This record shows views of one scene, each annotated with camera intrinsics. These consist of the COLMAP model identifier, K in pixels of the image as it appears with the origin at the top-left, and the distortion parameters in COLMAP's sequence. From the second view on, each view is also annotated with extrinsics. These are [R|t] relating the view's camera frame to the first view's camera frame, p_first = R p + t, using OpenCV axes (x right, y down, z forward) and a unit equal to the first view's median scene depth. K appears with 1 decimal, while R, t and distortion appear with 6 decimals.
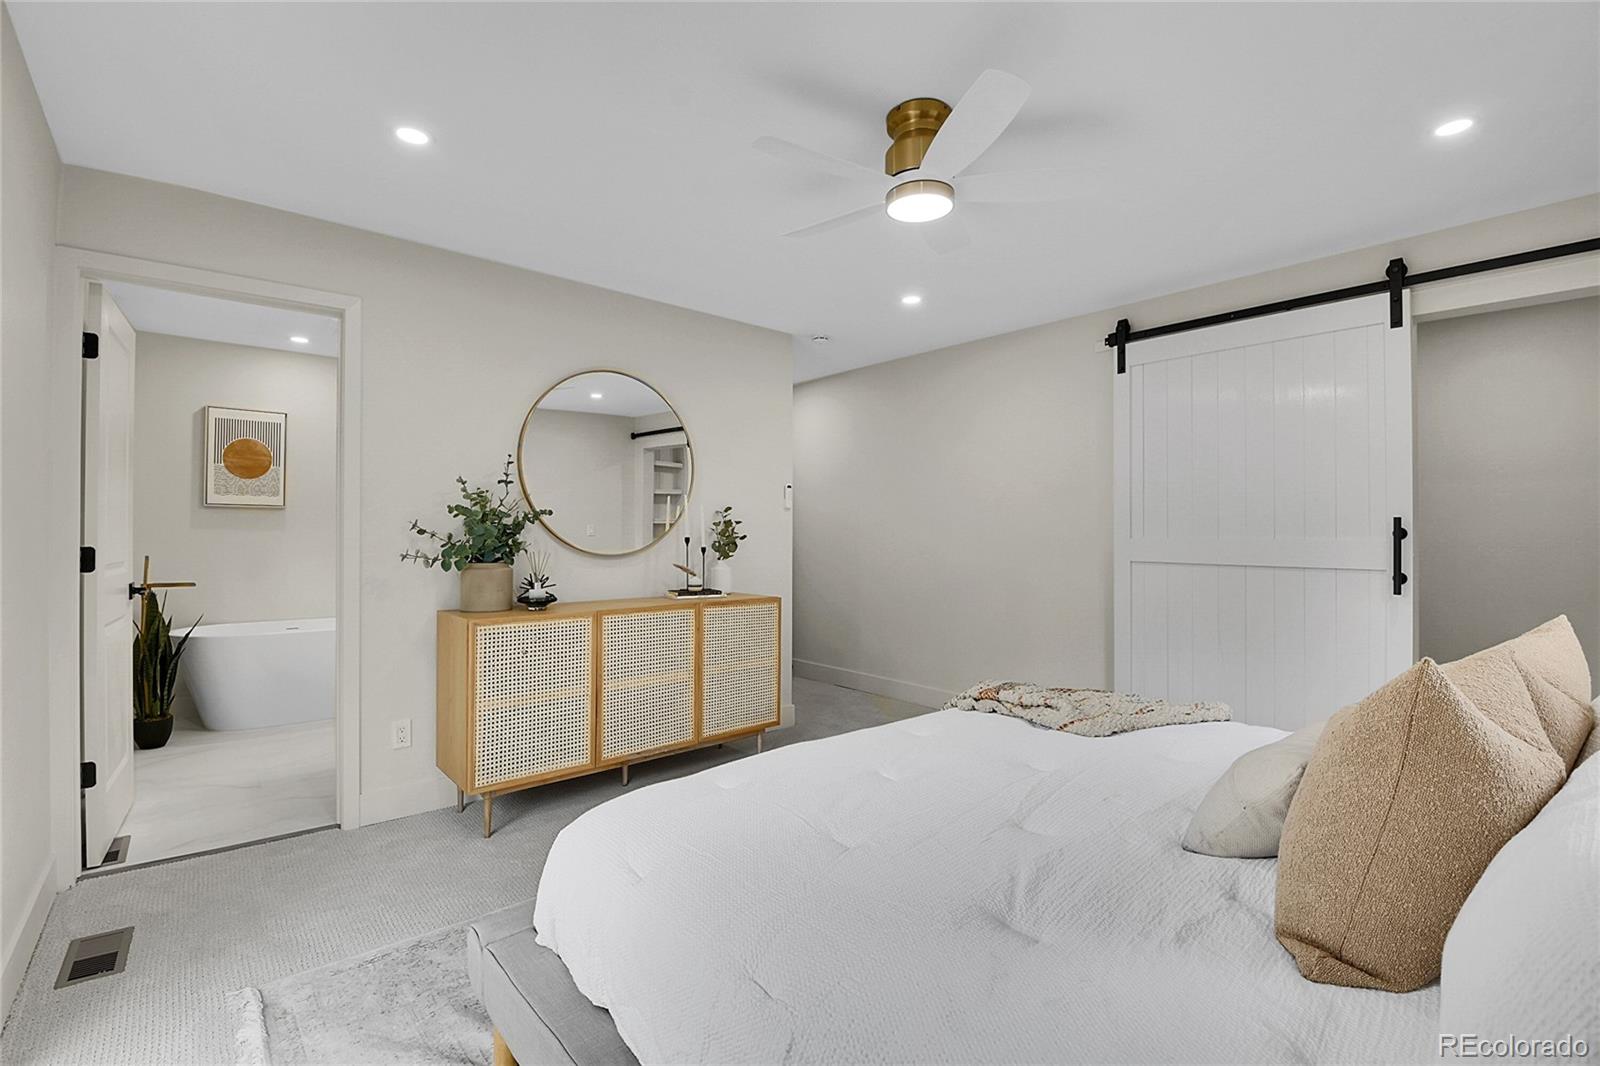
lens RADIAL K [[717.6, 0, 800.6], [0, 717.6, 531.8], [0, 0, 1]] dist [-0.016722, -0.000900]
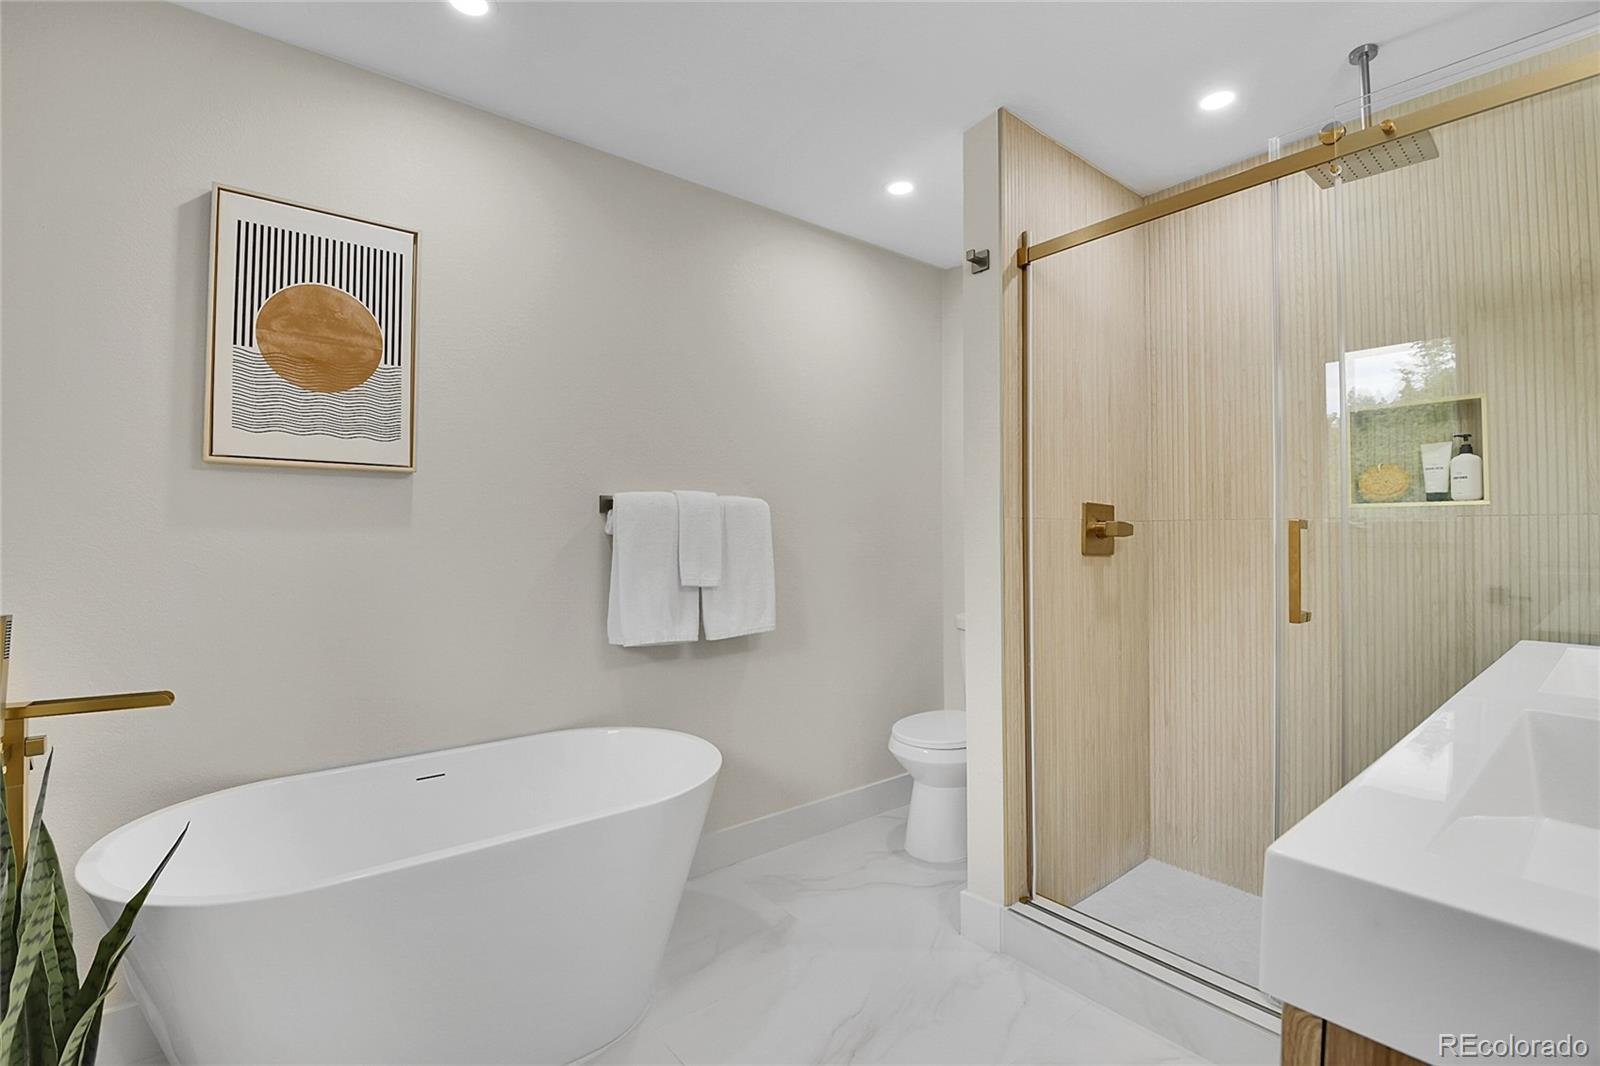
lens RADIAL K [[717.6, 0, 799.6], [0, 717.6, 530.8], [0, 0, 1]] dist [-0.016722, -0.000900]
pose [[0.999826, 0.001063, -0.018633, -0.526477], [-0.001136, 0.999992, -0.003874, -0.000454], [0.018629, 0.003895, 0.999819, 0.638238]]
